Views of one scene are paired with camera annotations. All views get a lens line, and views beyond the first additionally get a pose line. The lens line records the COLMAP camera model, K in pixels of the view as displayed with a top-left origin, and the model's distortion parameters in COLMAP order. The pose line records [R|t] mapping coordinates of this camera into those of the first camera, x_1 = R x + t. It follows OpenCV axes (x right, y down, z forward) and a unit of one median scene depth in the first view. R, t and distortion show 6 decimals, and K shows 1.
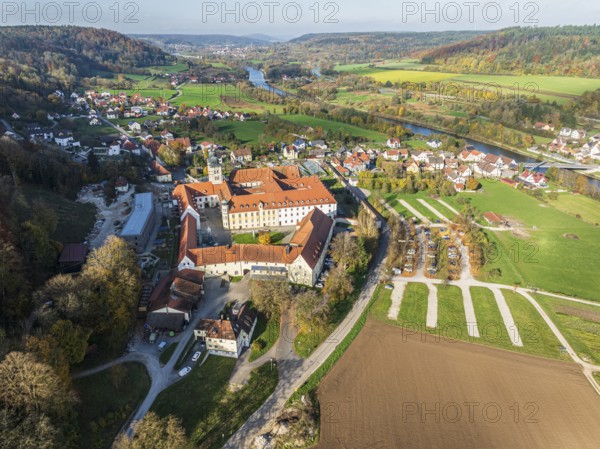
lens RADIAL K [[424.1, 0, 302.7], [0, 424.1, 224.5], [0, 0, 1]] dist [-0.045161, 0.008281]
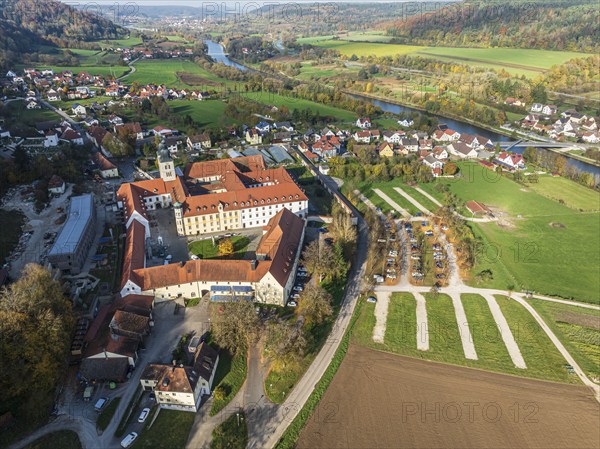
lens RADIAL K [[424.1, 0, 302.7], [0, 424.1, 224.5], [0, 0, 1]] dist [-0.045161, 0.008281]
pose [[0.996507, -0.035643, 0.075517, 0.001285], [0.031248, 0.997792, 0.058600, -0.052624], [-0.077439, -0.056036, 0.995421, 0.122729]]
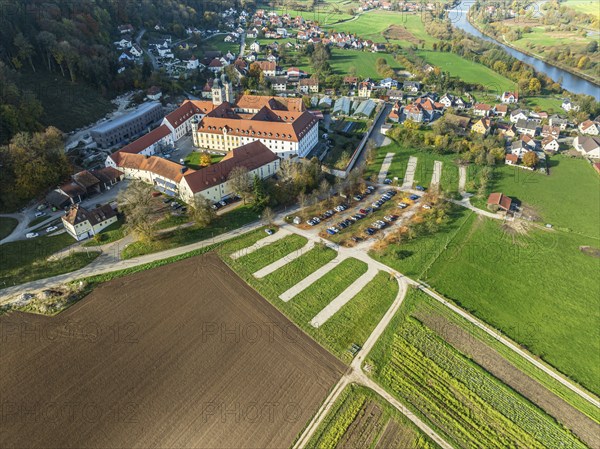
lens RADIAL K [[424.1, 0, 302.7], [0, 424.1, 224.5], [0, 0, 1]] dist [-0.045161, 0.008281]
pose [[0.863753, 0.269870, -0.425559, 0.565363], [-0.203899, 0.959458, 0.194591, -0.061799], [0.460820, -0.081308, 0.883761, 0.139620]]
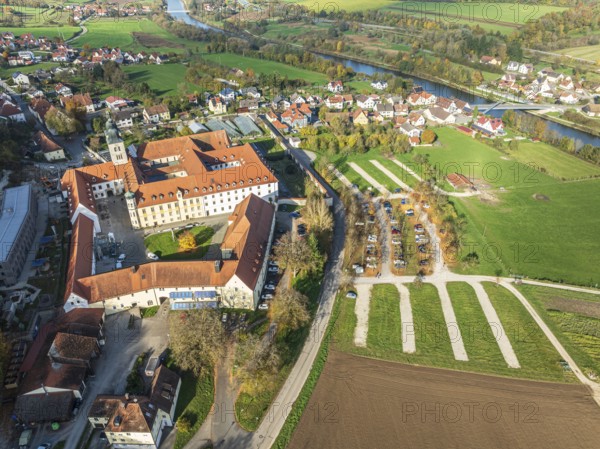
lens RADIAL K [[424.1, 0, 302.7], [0, 424.1, 224.5], [0, 0, 1]] dist [-0.045161, 0.008281]
pose [[0.988058, -0.080209, 0.131560, 0.015991], [0.059987, 0.986705, 0.151047, -0.090533], [-0.141927, -0.141351, 0.979733, 0.206595]]
